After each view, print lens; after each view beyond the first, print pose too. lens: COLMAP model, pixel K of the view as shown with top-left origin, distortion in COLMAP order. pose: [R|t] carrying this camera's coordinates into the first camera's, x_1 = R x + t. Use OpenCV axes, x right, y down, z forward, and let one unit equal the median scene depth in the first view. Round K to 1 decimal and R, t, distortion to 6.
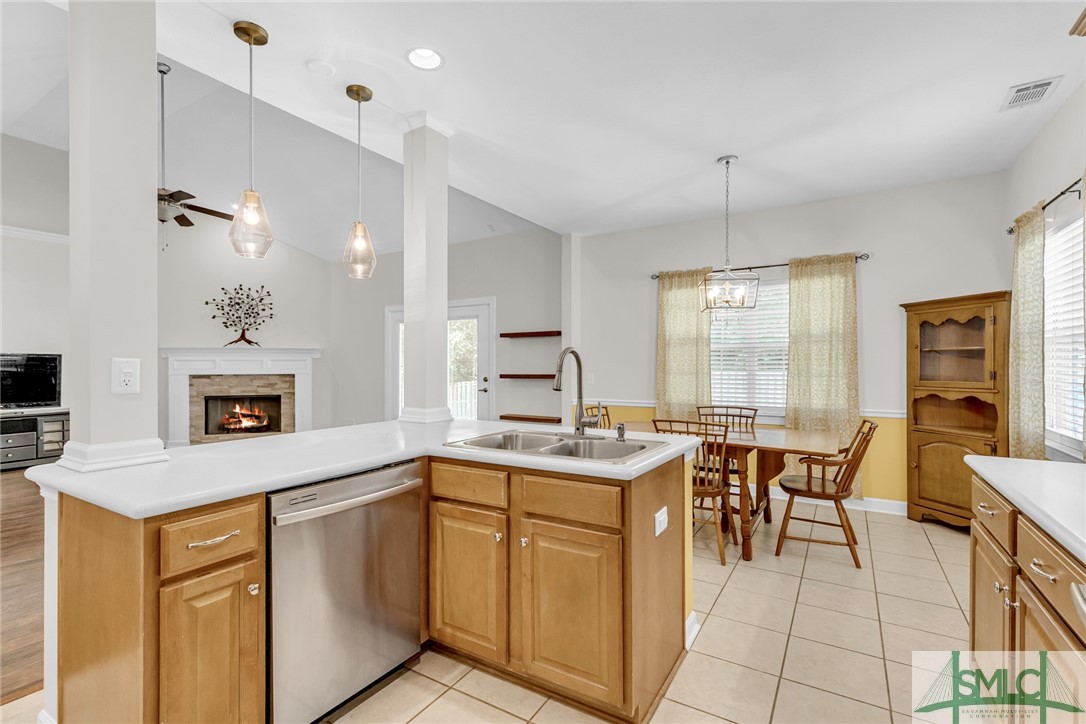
lens RADIAL K [[495.6, 0, 551.6], [0, 495.6, 362.4], [0, 0, 1]] dist [0.011443, -0.001767]
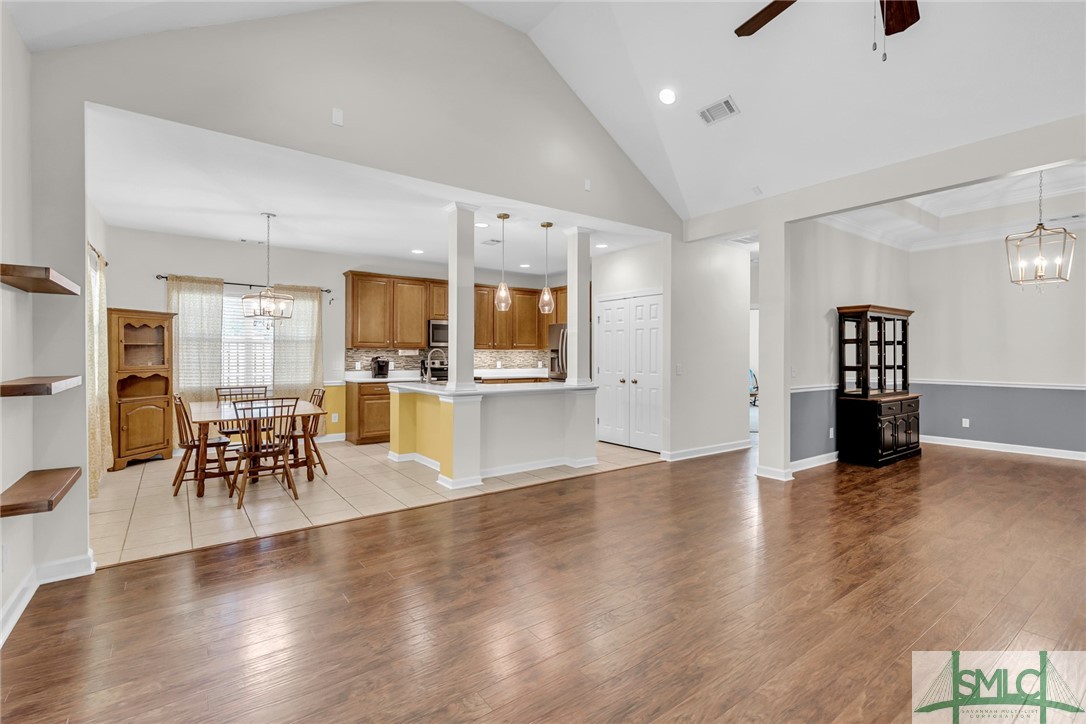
lens RADIAL K [[495.6, 0, 540.4], [0, 495.6, 357.6], [0, 0, 1]] dist [0.011443, -0.001767]
pose [[-0.922436, -0.004160, 0.386127, -0.518129], [-0.003065, 0.999989, 0.003451, 0.002766], [-0.386137, 0.001999, -0.922439, 1.118283]]
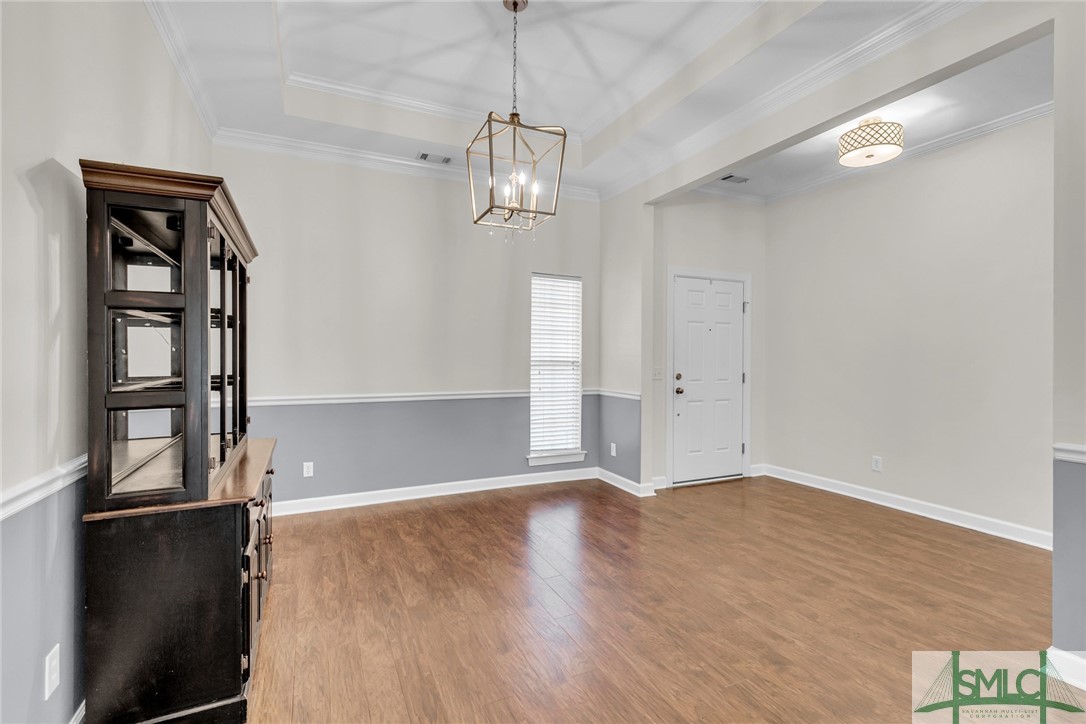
lens RADIAL K [[495.6, 0, 545.4], [0, 495.6, 356.4], [0, 0, 1]] dist [0.011443, -0.001767]
pose [[-0.547906, 0.001184, -0.836539, -0.592538], [-0.003992, 0.999984, 0.004029, -0.000305], [0.836530, 0.005547, -0.547893, 0.361426]]
